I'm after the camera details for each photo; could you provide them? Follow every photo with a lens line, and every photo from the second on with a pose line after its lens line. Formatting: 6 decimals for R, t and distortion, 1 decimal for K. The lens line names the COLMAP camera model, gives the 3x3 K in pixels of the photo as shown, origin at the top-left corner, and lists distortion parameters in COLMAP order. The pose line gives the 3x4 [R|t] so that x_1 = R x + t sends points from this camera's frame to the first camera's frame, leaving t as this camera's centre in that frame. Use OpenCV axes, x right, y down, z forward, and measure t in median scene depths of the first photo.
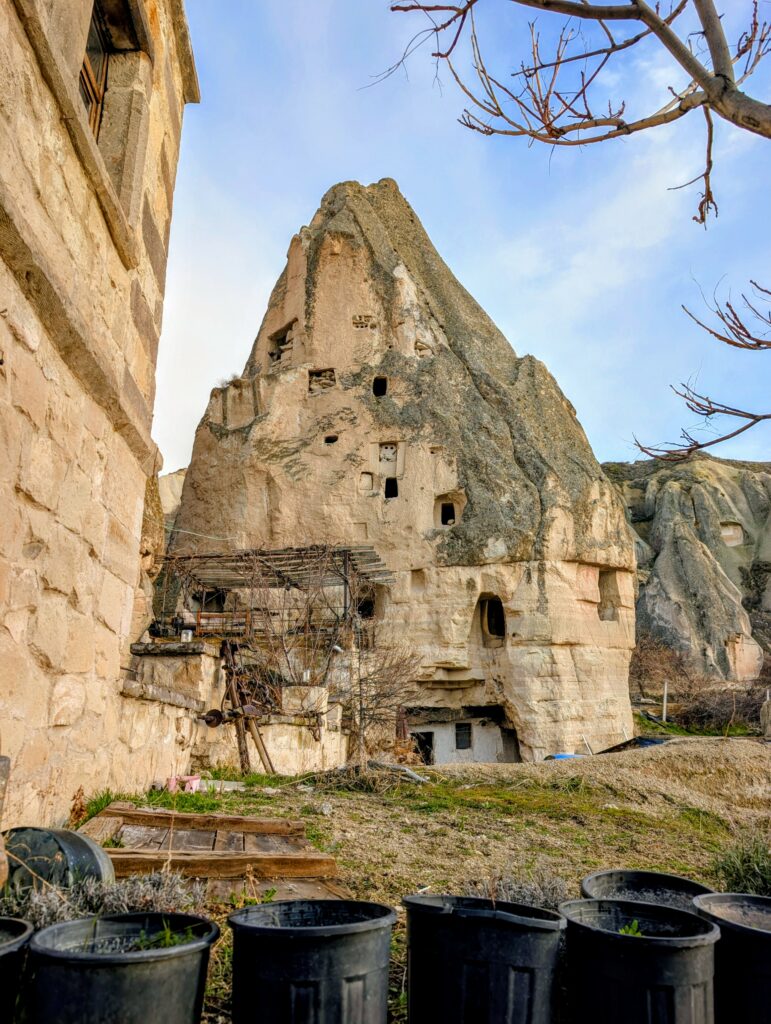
lens RADIAL K [[723.5, 0, 377.2], [0, 723.5, 513.5], [0, 0, 1]] dist [0.039723, -0.011617]
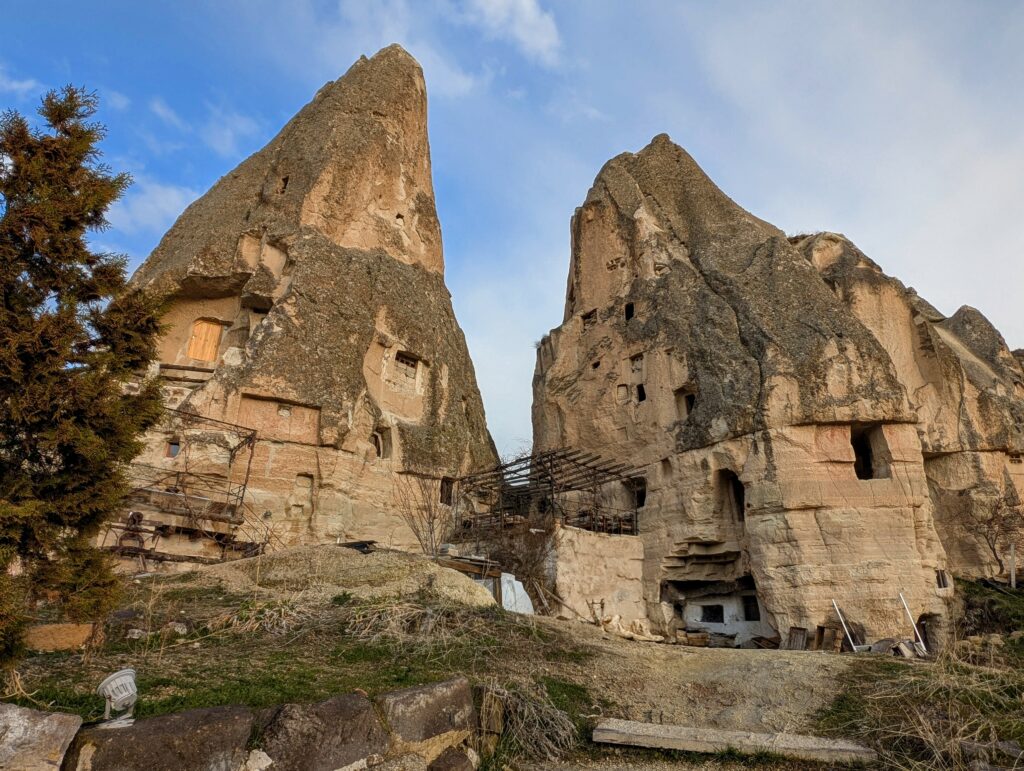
lens RADIAL K [[601.9, 0, 506.5], [0, 601.9, 409.8], [0, 0, 1]] dist [-0.018547, 0.003045]
pose [[0.779356, -0.210722, -0.590085, 0.410585], [0.167811, 0.977546, -0.127450, 0.076908], [0.603691, 0.000306, 0.797218, 0.097795]]
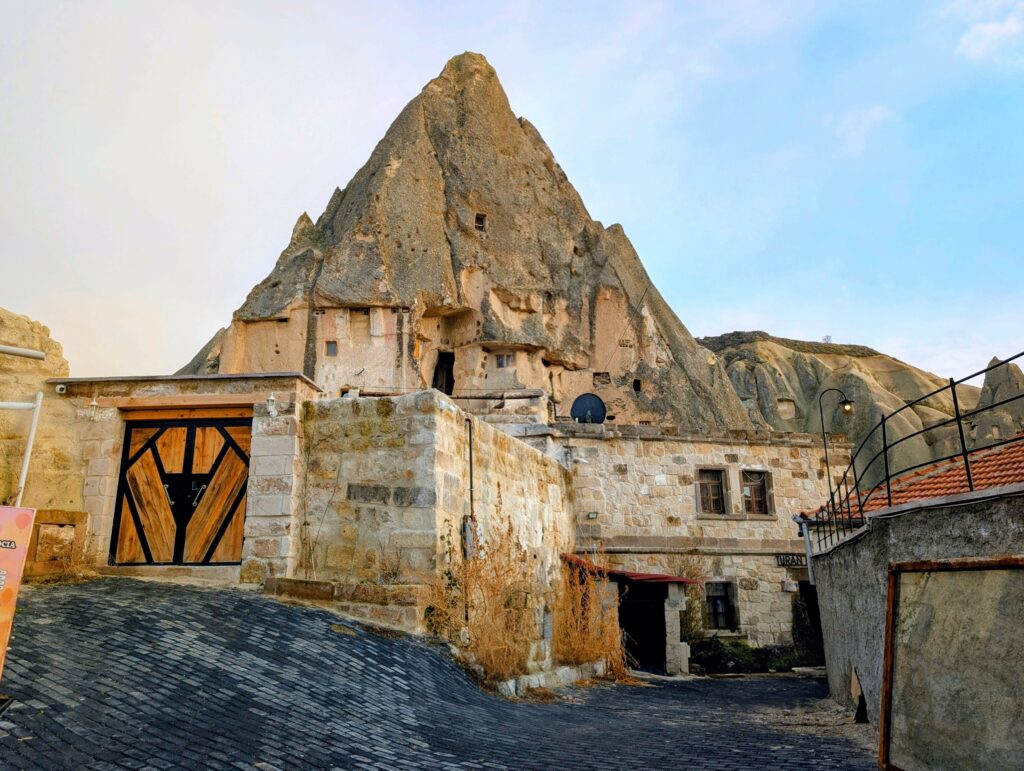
lens RADIAL K [[723.5, 0, 492.0], [0, 723.5, 385.4], [0, 0, 1]] dist [0.039723, -0.011617]
pose [[0.995361, 0.026926, 0.092363, -0.513286], [-0.031561, 0.998295, 0.049098, -0.258911], [-0.090884, -0.051786, 0.994514, -0.688070]]
